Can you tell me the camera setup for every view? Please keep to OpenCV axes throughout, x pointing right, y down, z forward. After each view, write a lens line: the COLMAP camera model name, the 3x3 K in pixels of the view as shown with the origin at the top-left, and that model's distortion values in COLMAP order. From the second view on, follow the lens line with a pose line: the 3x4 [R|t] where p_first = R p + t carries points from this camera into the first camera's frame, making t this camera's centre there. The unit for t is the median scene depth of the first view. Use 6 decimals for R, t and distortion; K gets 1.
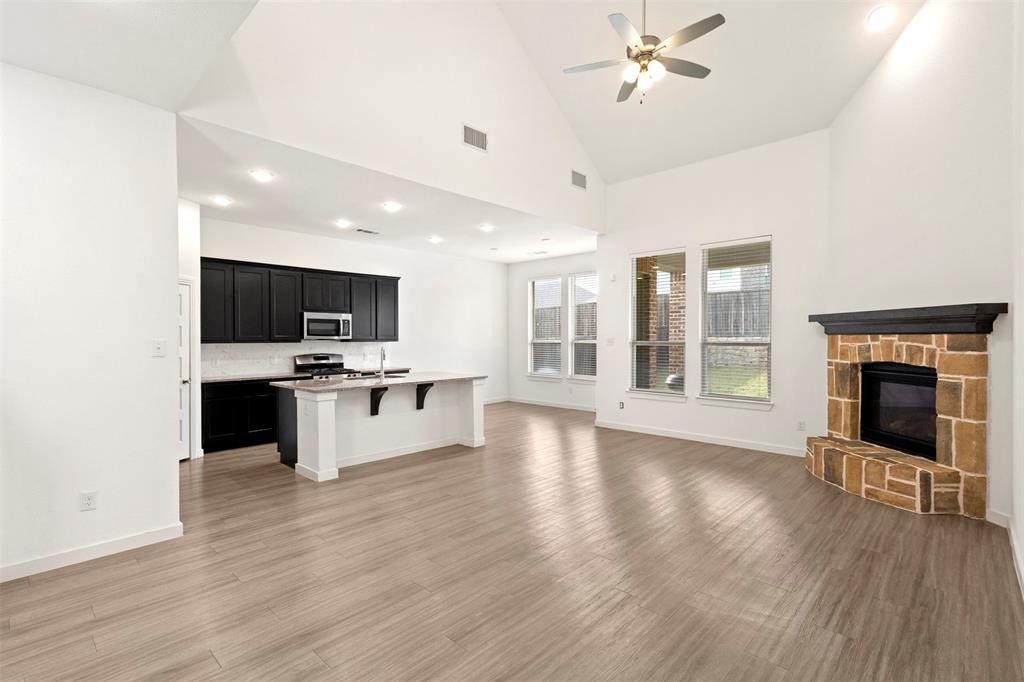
lens RADIAL K [[469.4, 0, 511.1], [0, 469.4, 341.6], [0, 0, 1]] dist [0.006727, -0.001349]
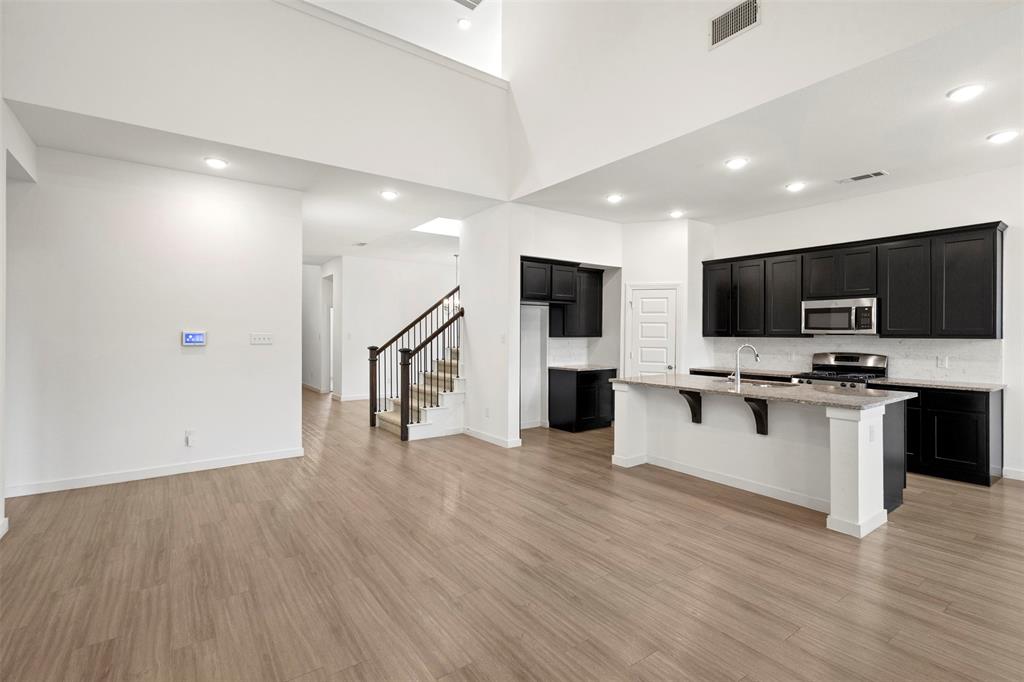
lens RADIAL K [[469.4, 0, 514.4], [0, 469.4, 333.3], [0, 0, 1]] dist [0.006727, -0.001349]
pose [[-0.183982, 0.003605, -0.982923, 0.501565], [-0.007004, 0.999963, 0.004979, -0.006736], [0.982905, 0.007801, -0.183950, 0.684768]]
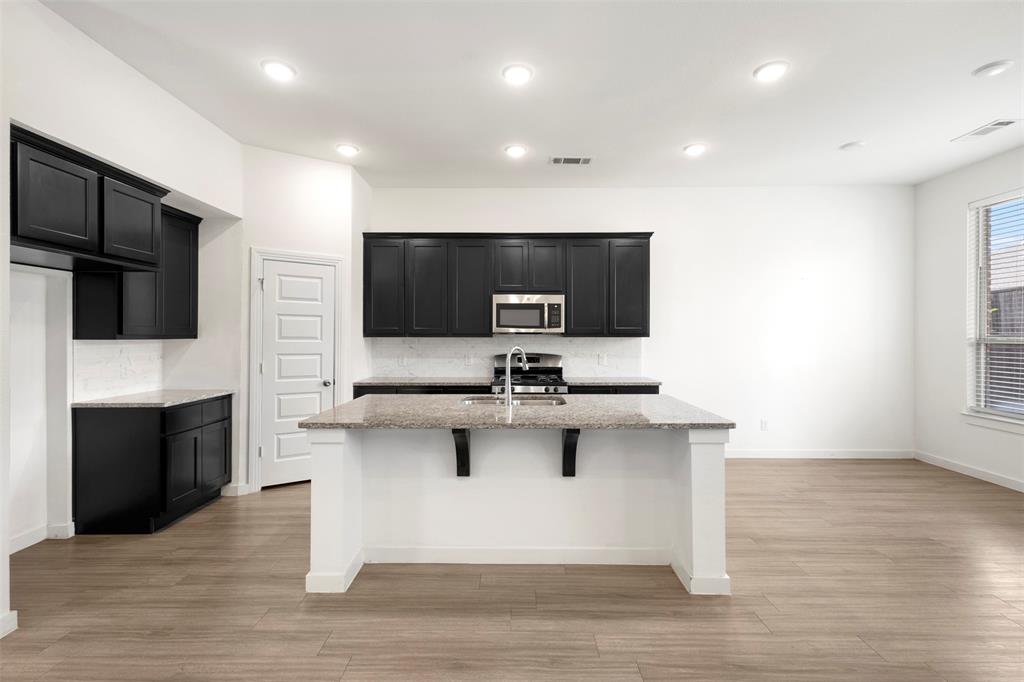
lens RADIAL K [[469.4, 0, 511.9], [0, 469.4, 337.8], [0, 0, 1]] dist [0.006727, -0.001349]
pose [[0.684243, 0.007469, -0.729216, 0.104620], [-0.008128, 0.999964, 0.002615, 0.000535], [0.729209, 0.004138, 0.684278, 0.560963]]
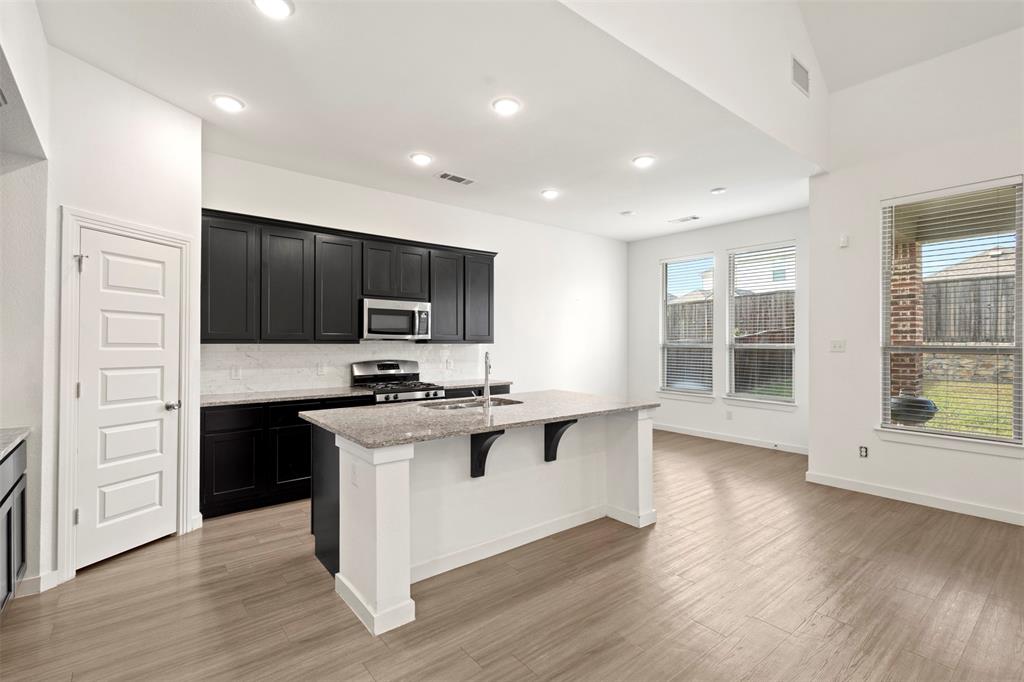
lens RADIAL K [[469.4, 0, 513.8], [0, 469.4, 340.4], [0, 0, 1]] dist [0.006727, -0.001349]
pose [[0.991462, 0.006178, -0.130247, -0.147163], [-0.007534, 0.999922, -0.009922, 0.002215], [0.130175, 0.010818, 0.991432, 0.380428]]
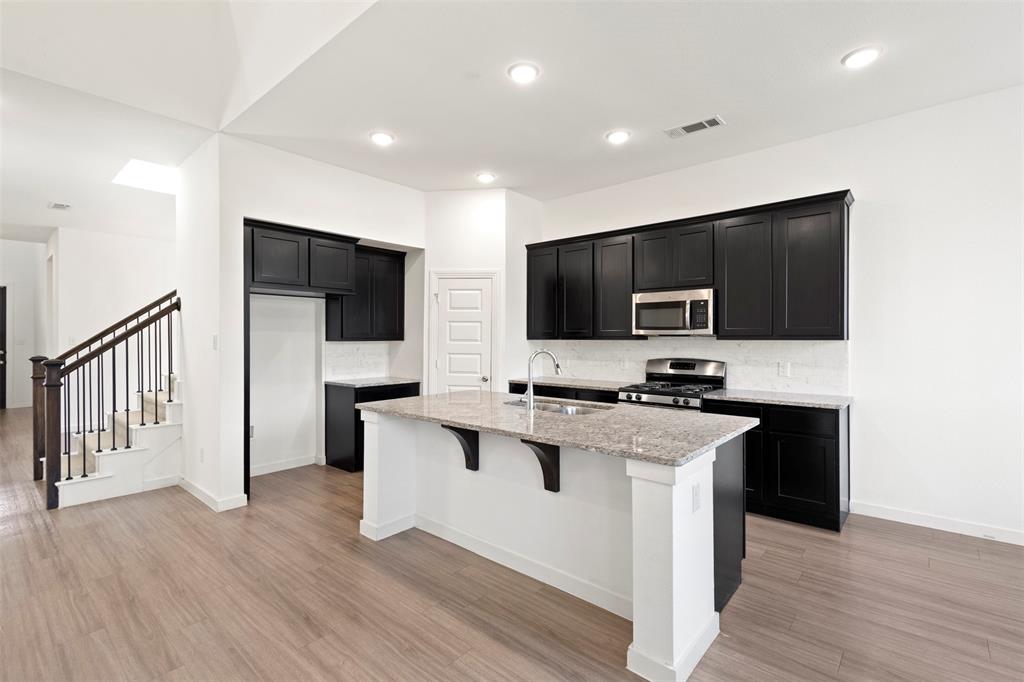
lens RADIAL K [[469.4, 0, 508.5], [0, 469.4, 337.1], [0, 0, 1]] dist [0.006727, -0.001349]
pose [[0.037551, 0.003264, -0.999289, 0.223841], [-0.005230, 0.999982, 0.003069, -0.003480], [0.999281, 0.005111, 0.037567, 0.842094]]
